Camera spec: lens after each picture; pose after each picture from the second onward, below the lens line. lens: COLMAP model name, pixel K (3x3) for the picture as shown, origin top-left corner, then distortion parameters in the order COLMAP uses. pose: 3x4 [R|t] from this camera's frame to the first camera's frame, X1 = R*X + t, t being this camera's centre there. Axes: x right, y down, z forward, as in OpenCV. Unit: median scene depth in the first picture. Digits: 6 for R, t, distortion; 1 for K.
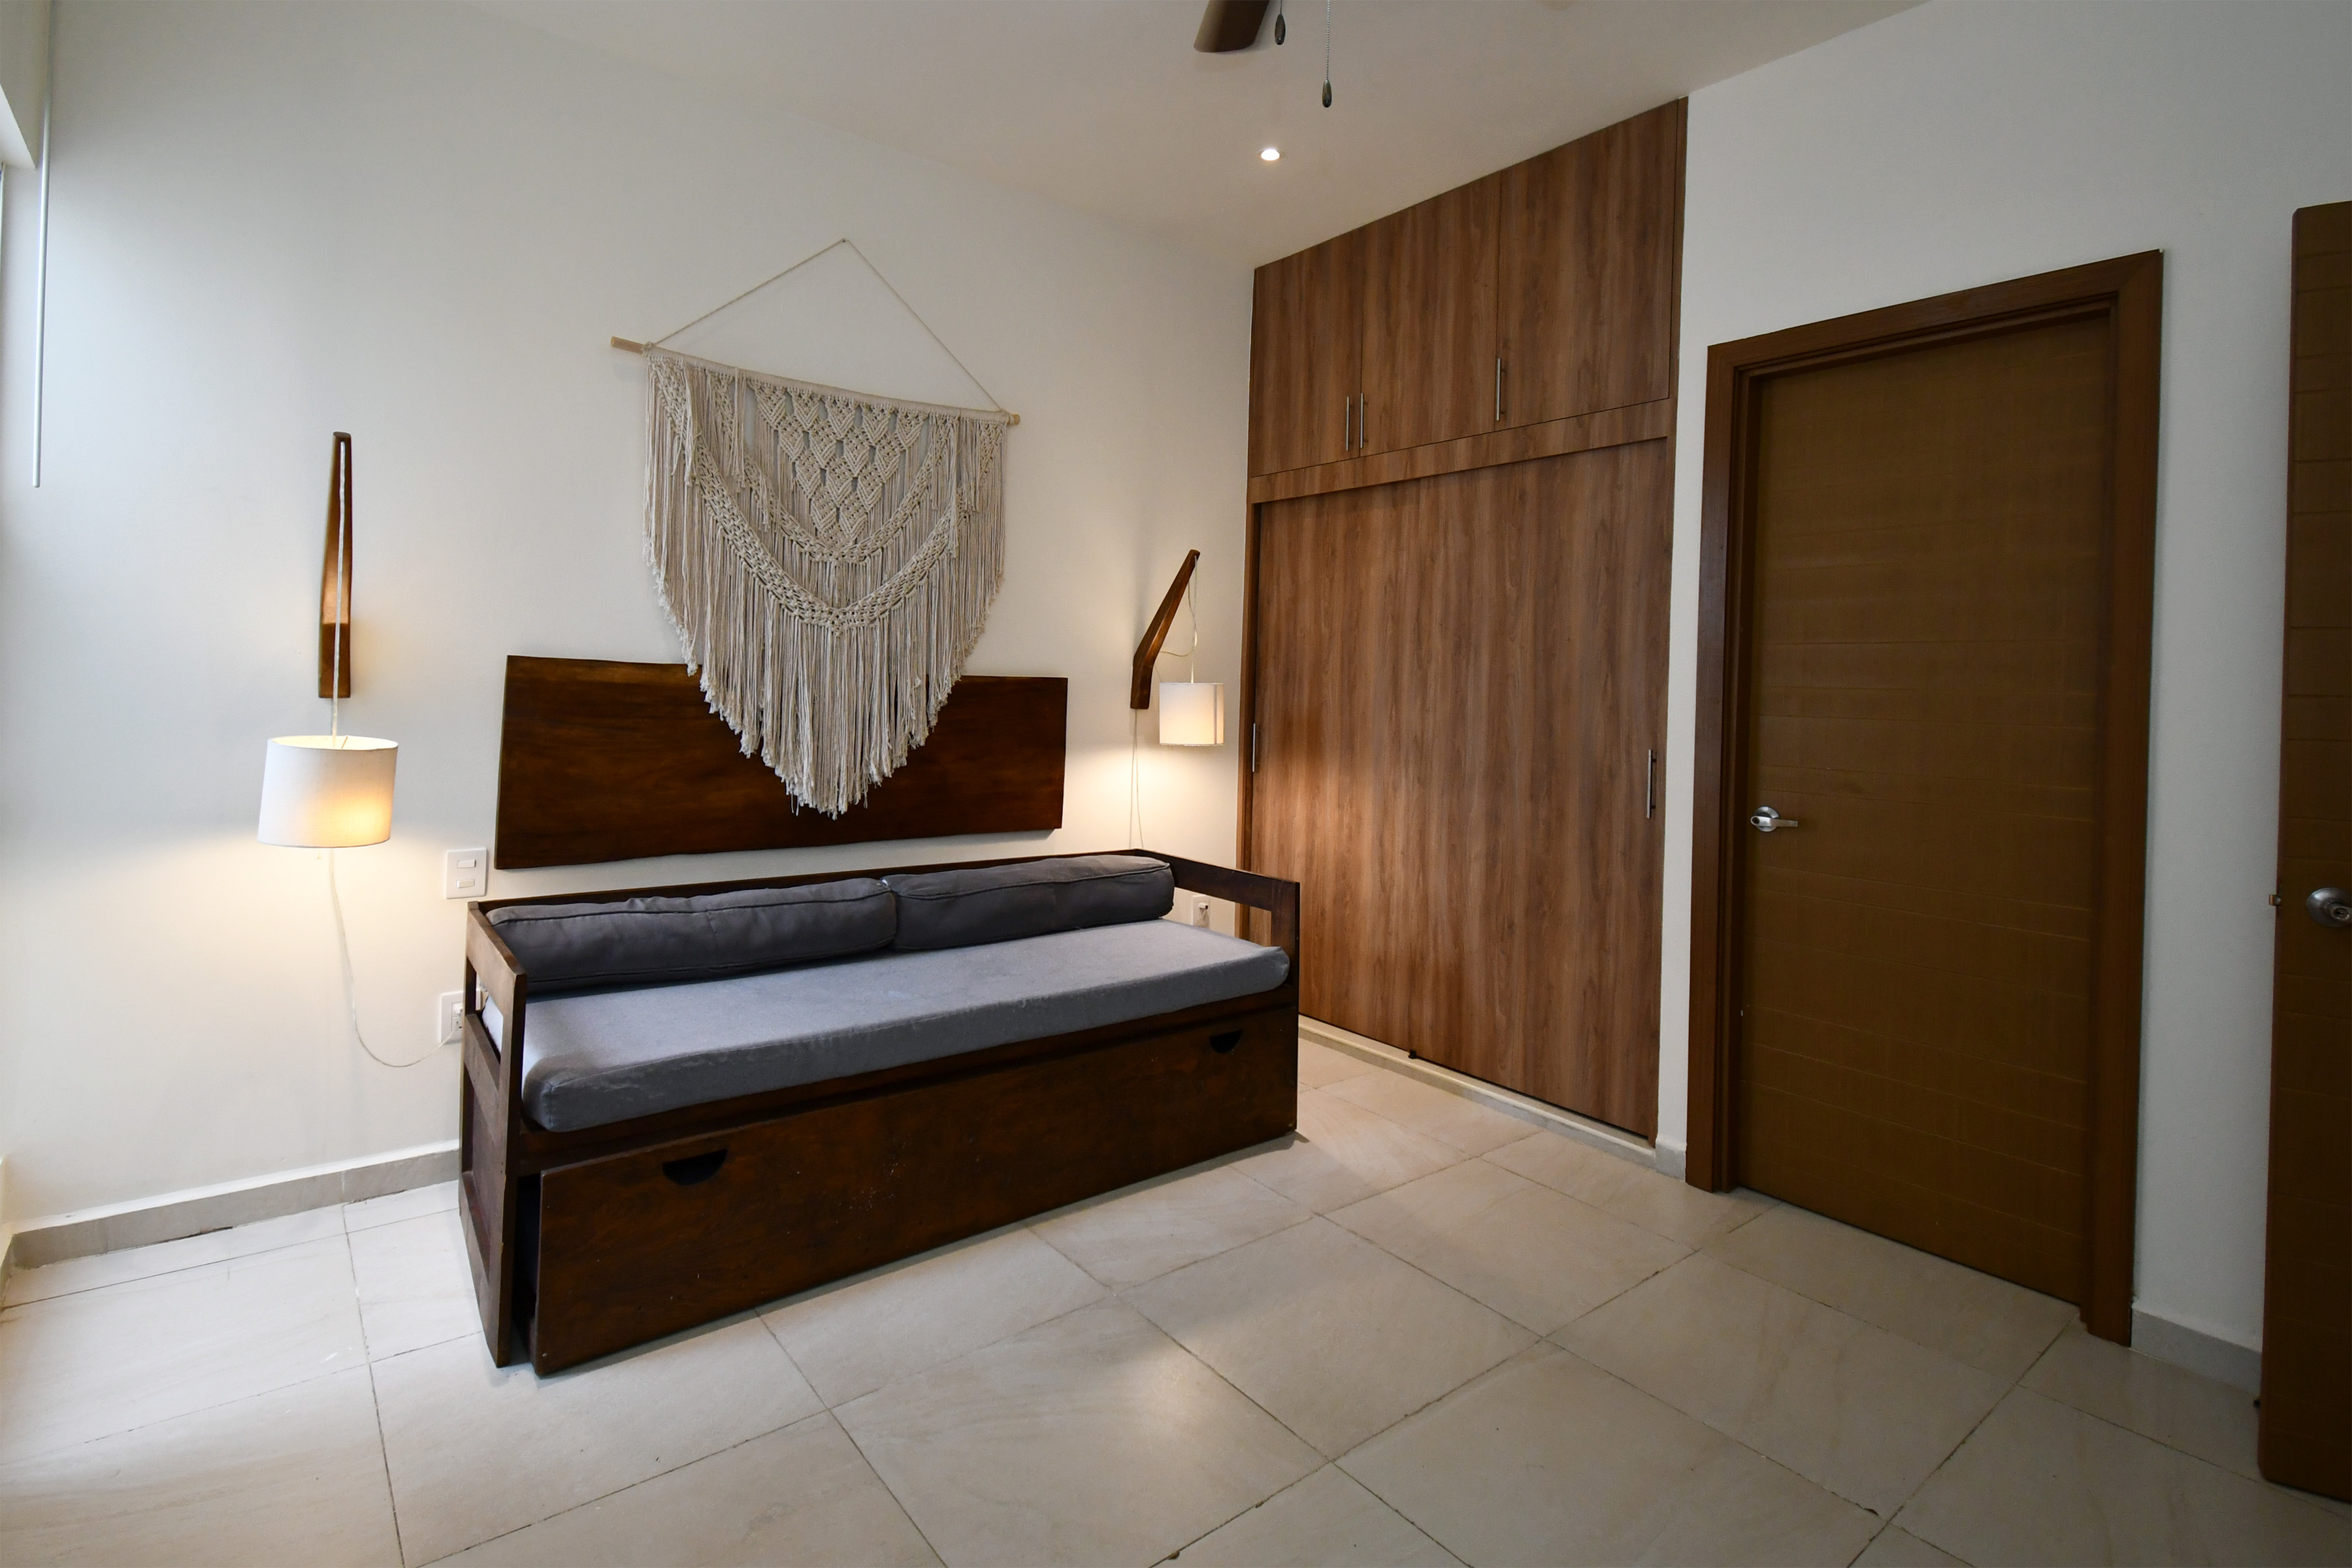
lens RADIAL K [[1129.5, 0, 1178.4], [0, 1129.5, 689.3], [0, 0, 1]] dist [0.037564, -0.013108]
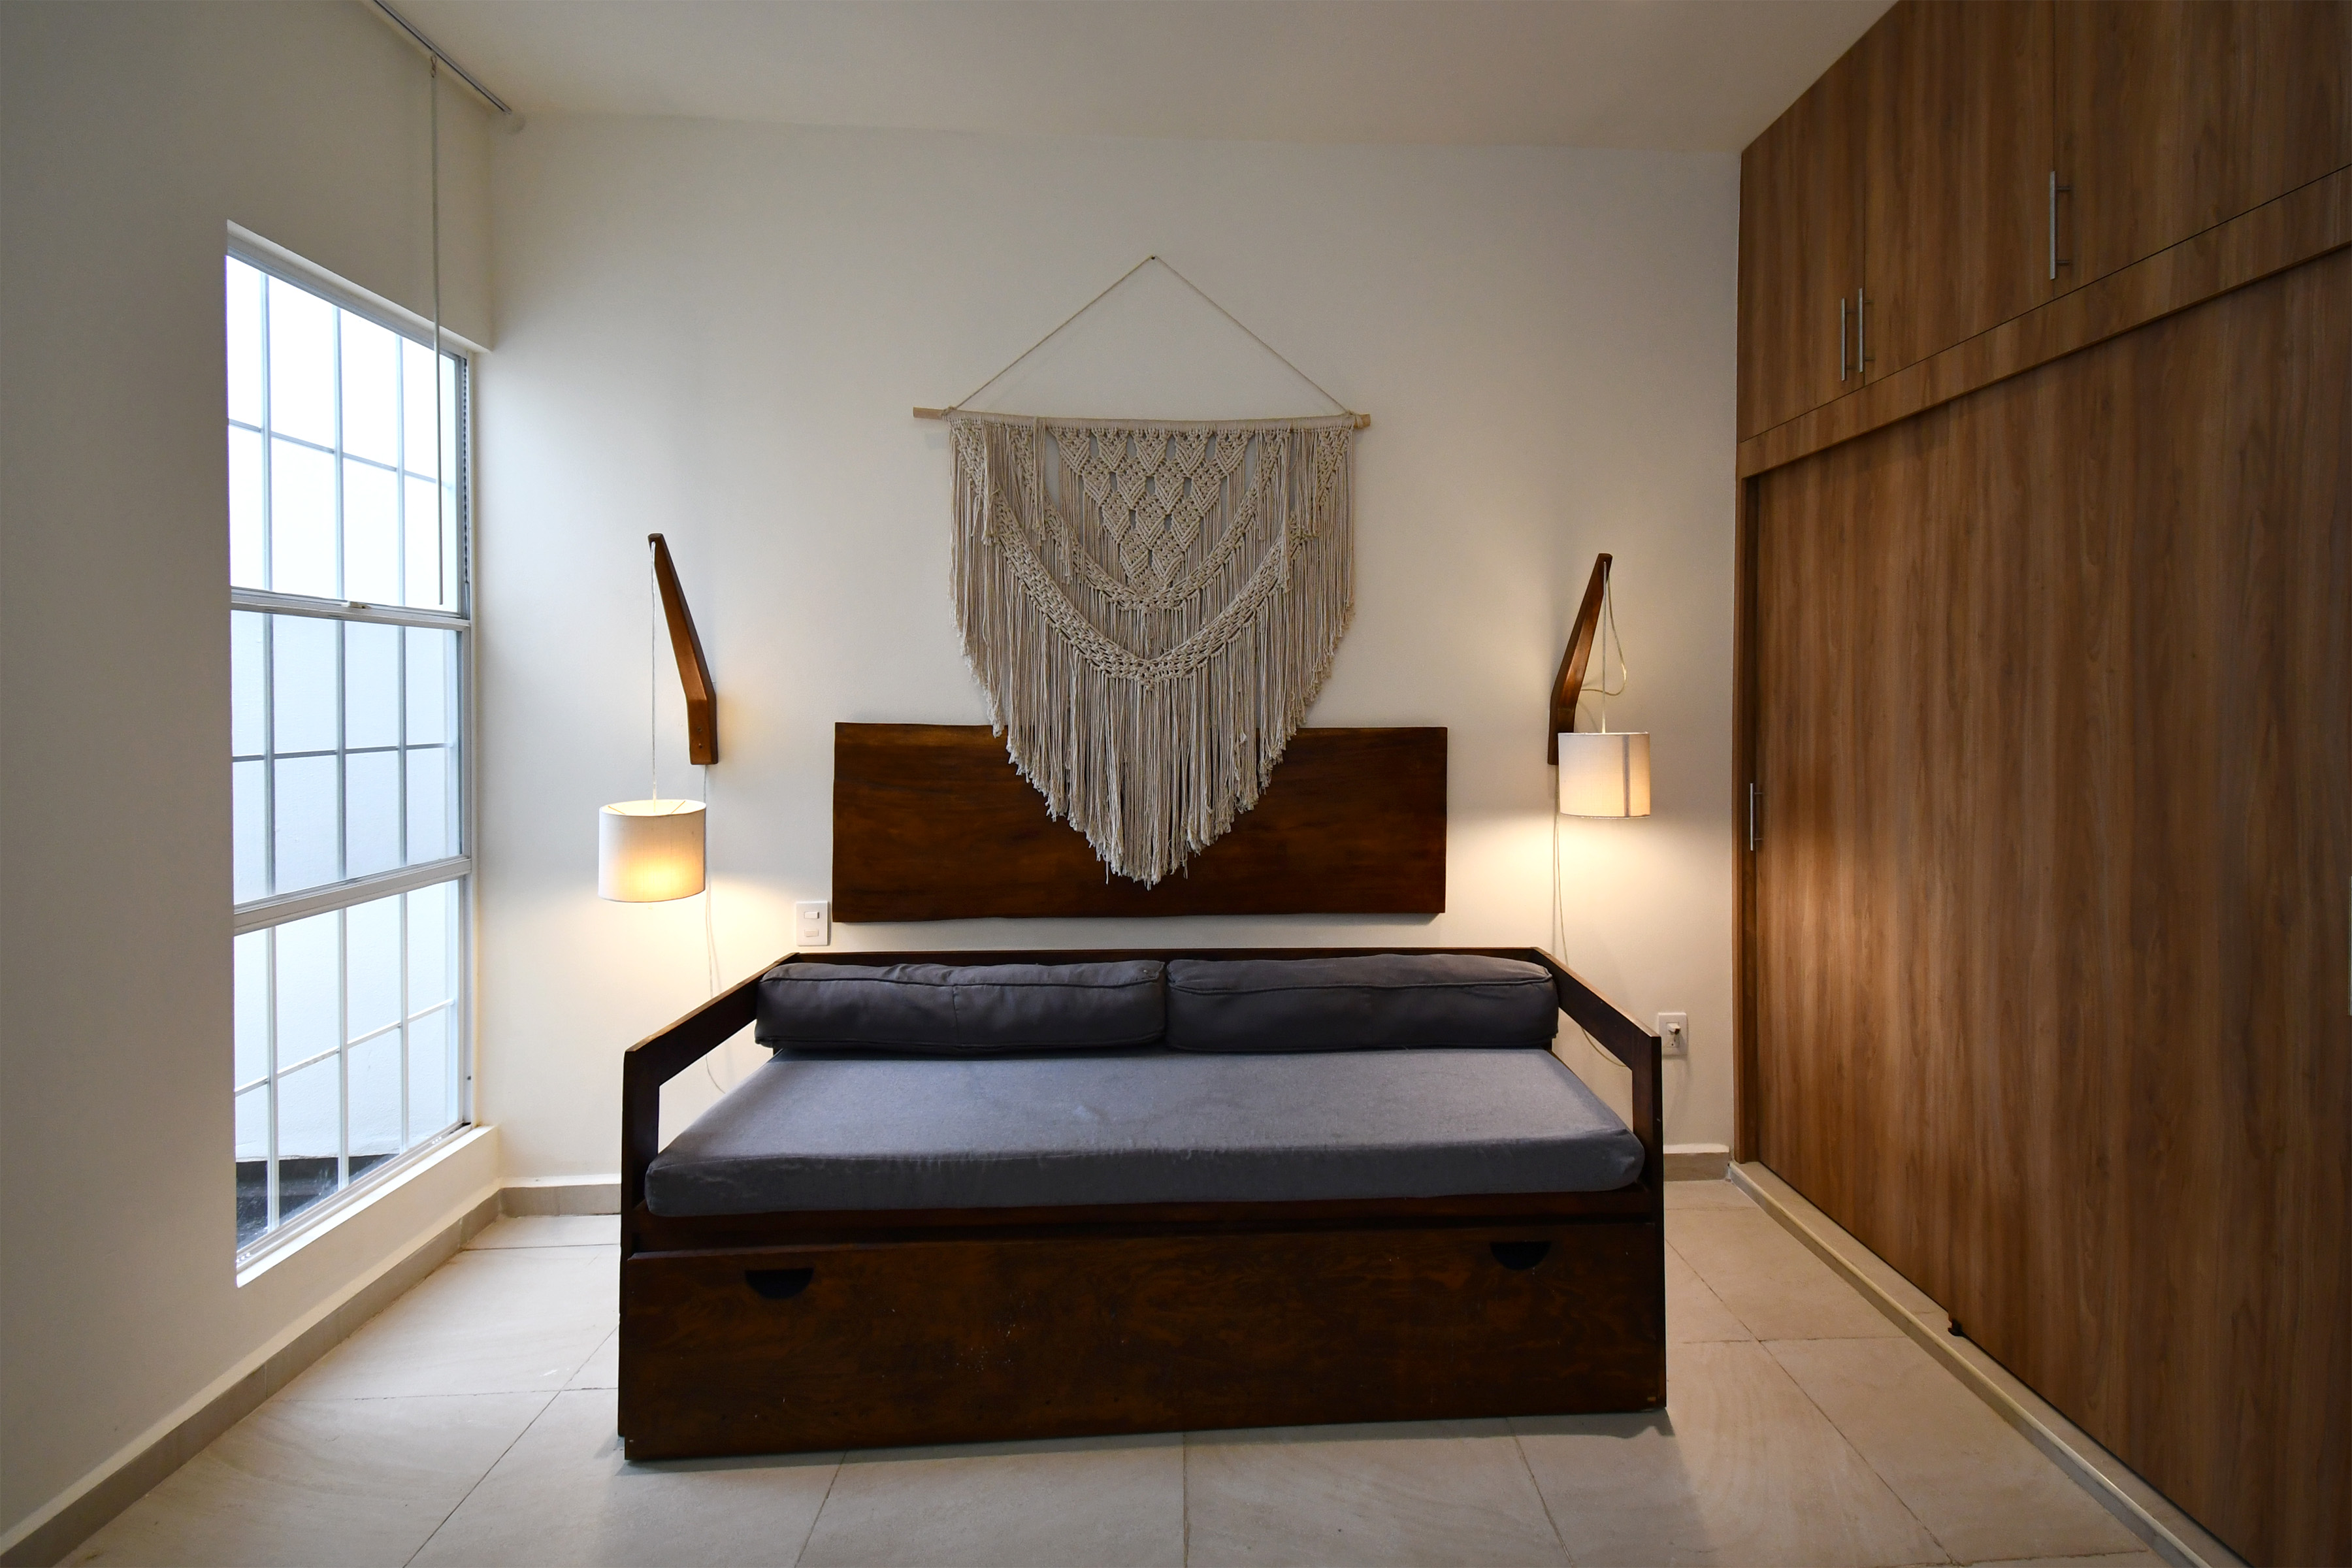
lens RADIAL K [[1129.5, 0, 1201.3], [0, 1129.5, 713.6], [0, 0, 1]] dist [0.037564, -0.013108]
pose [[0.823299, -0.019962, -0.567257, 0.257775], [0.018739, 0.999793, -0.007987, -0.019906], [0.567299, -0.004054, 0.823502, 0.275357]]
